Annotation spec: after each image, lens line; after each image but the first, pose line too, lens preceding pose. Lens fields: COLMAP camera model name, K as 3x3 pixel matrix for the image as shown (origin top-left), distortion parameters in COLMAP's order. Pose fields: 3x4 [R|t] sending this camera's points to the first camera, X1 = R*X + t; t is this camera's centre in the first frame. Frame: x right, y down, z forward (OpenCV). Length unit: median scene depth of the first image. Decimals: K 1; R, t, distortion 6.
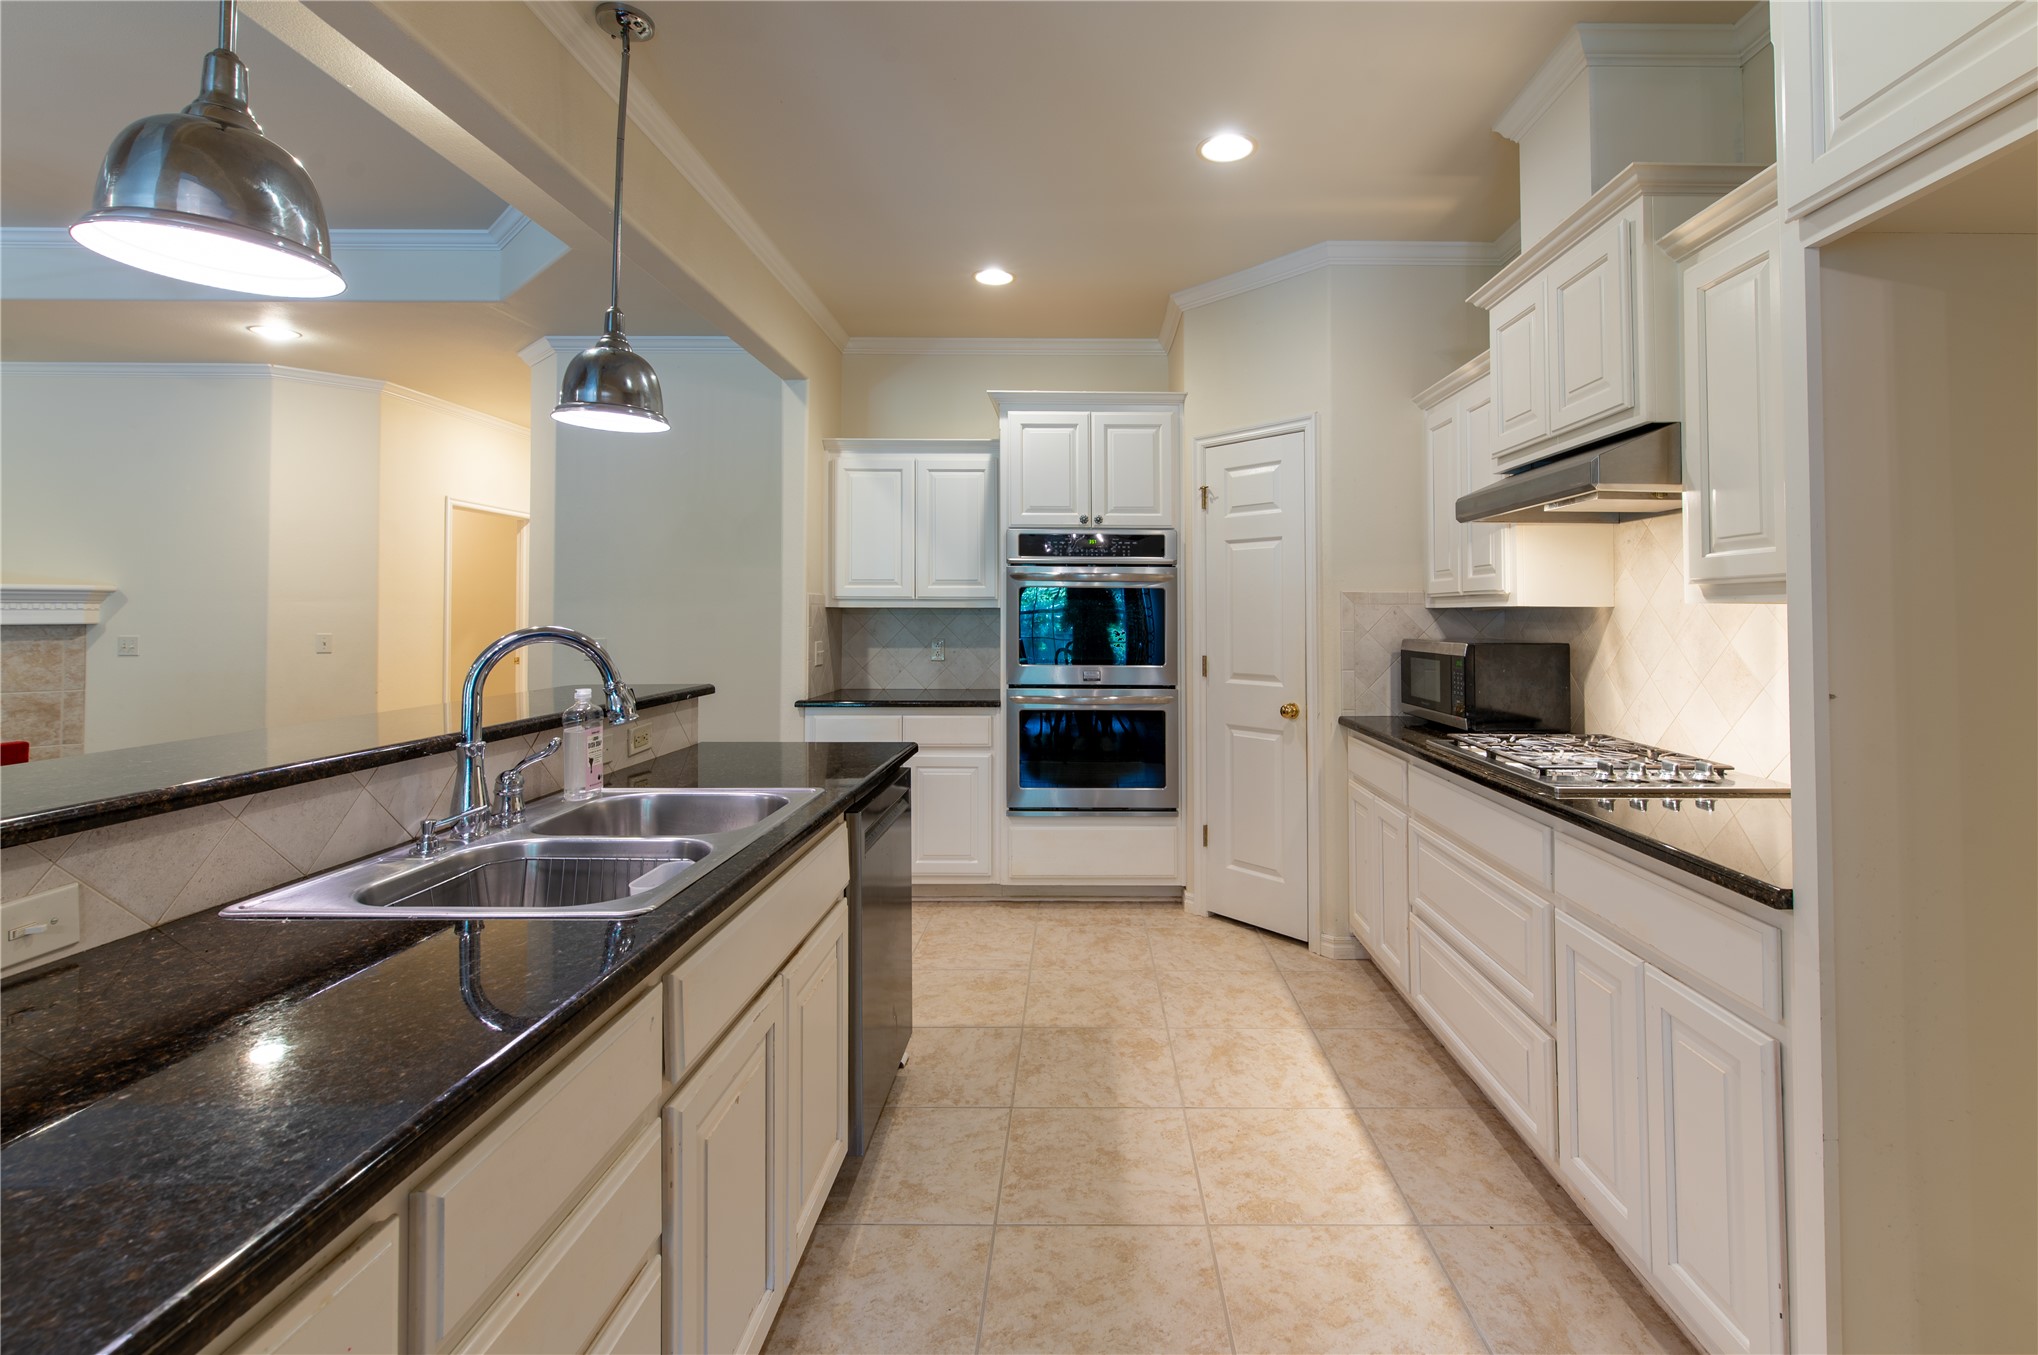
lens RADIAL K [[891.1, 0, 1088.5], [0, 891.1, 605.8], [0, 0, 1]] dist [0.010508, -0.000364]
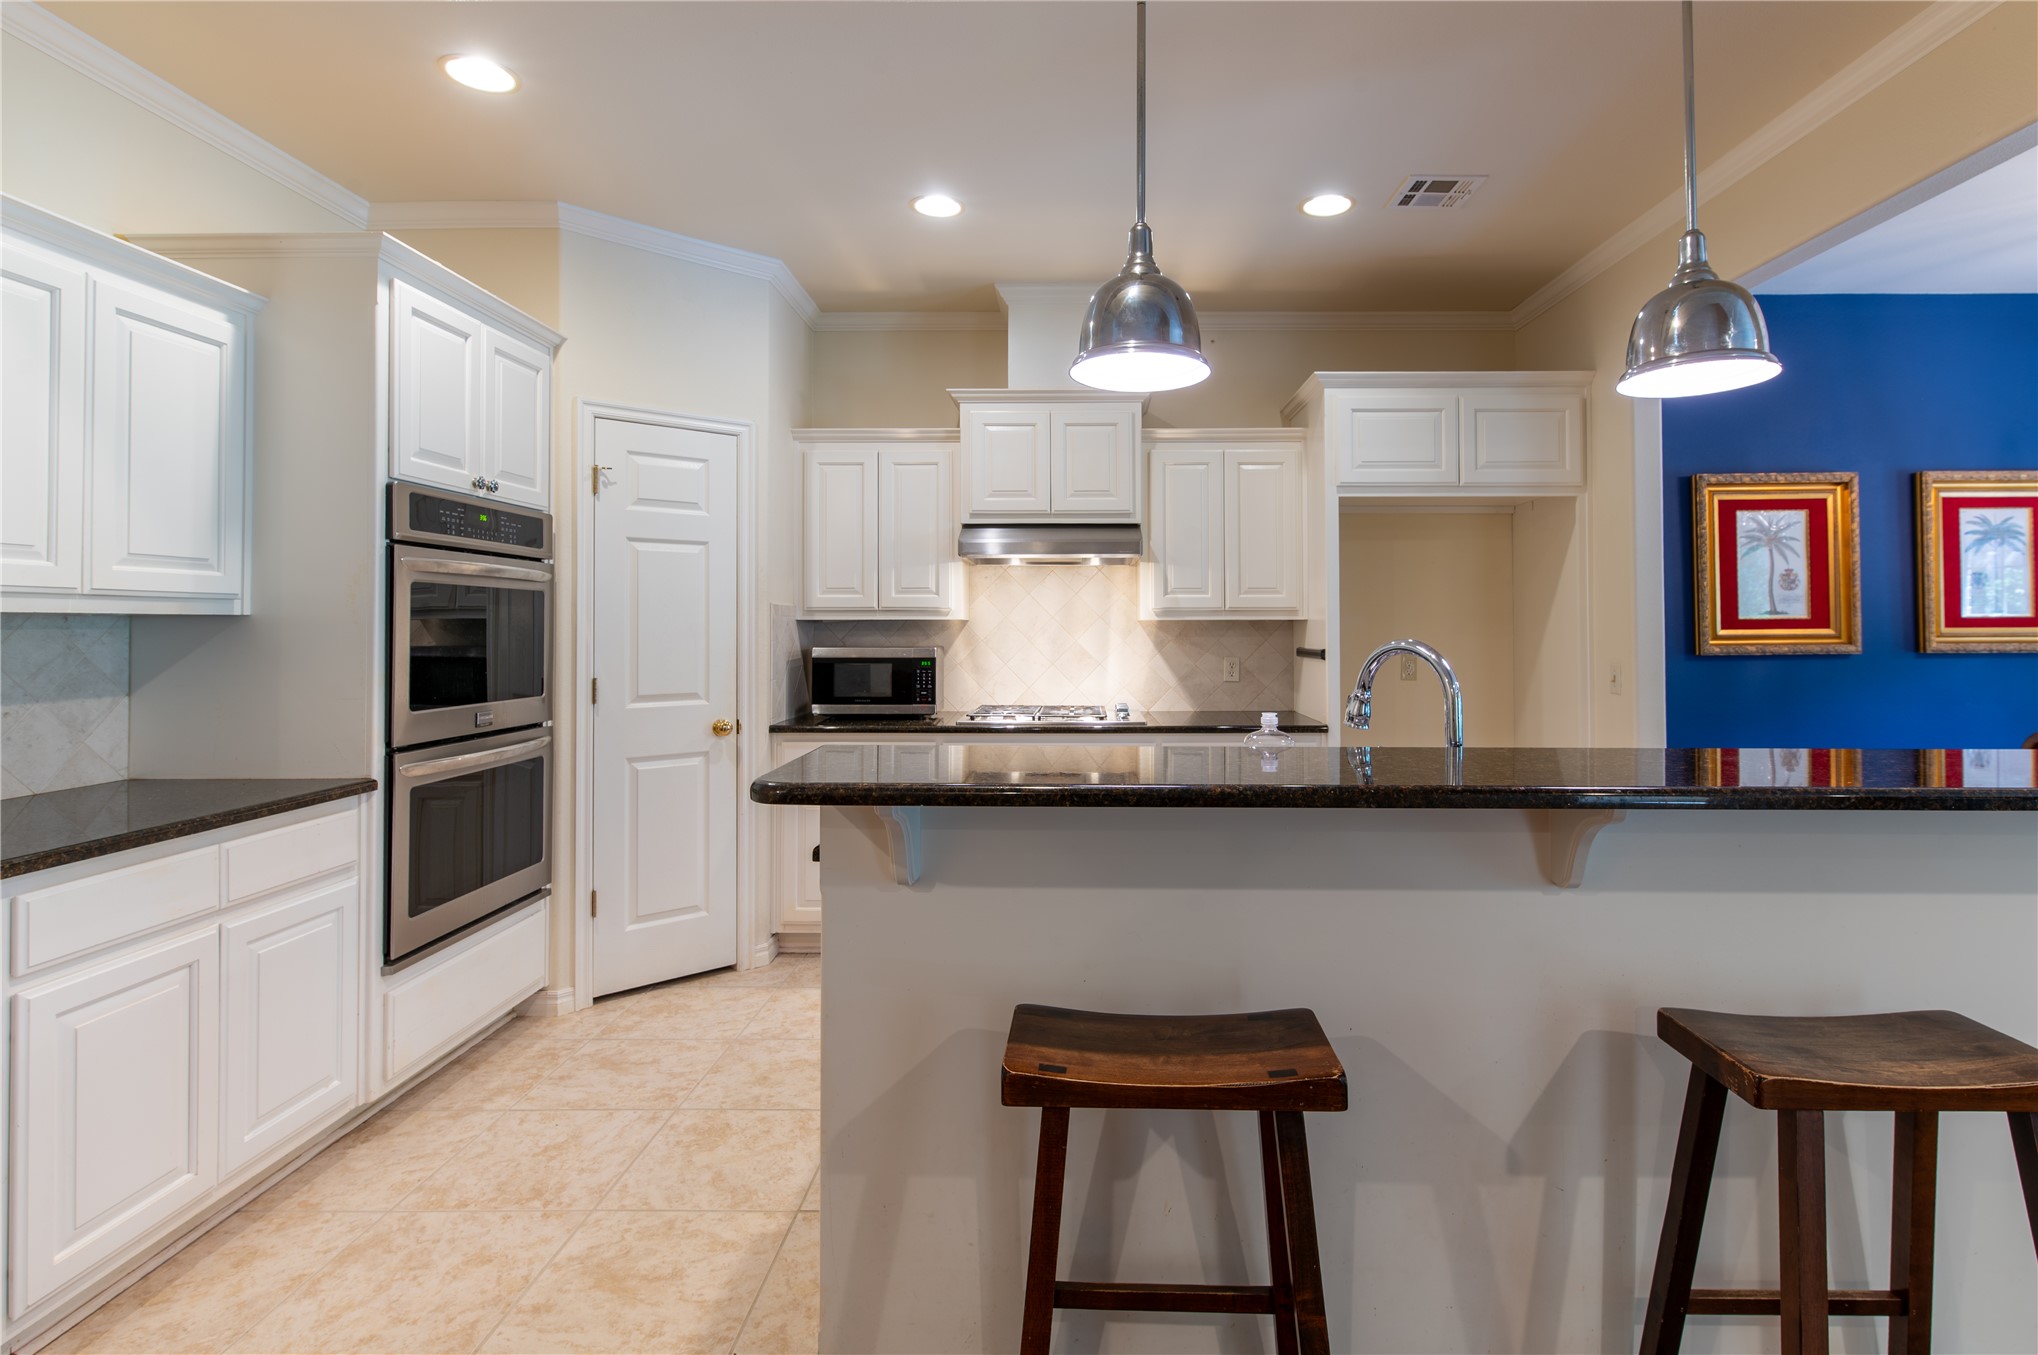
lens RADIAL K [[996.1, 0, 1059.1], [0, 996.1, 612.9], [0, 0, 1]] dist [0.004371, -0.000317]
pose [[0.024958, 0.007428, 0.999661, -0.804081], [-0.010419, 0.999920, -0.007170, -0.000319], [-0.999634, -0.010236, 0.025033, 0.605187]]
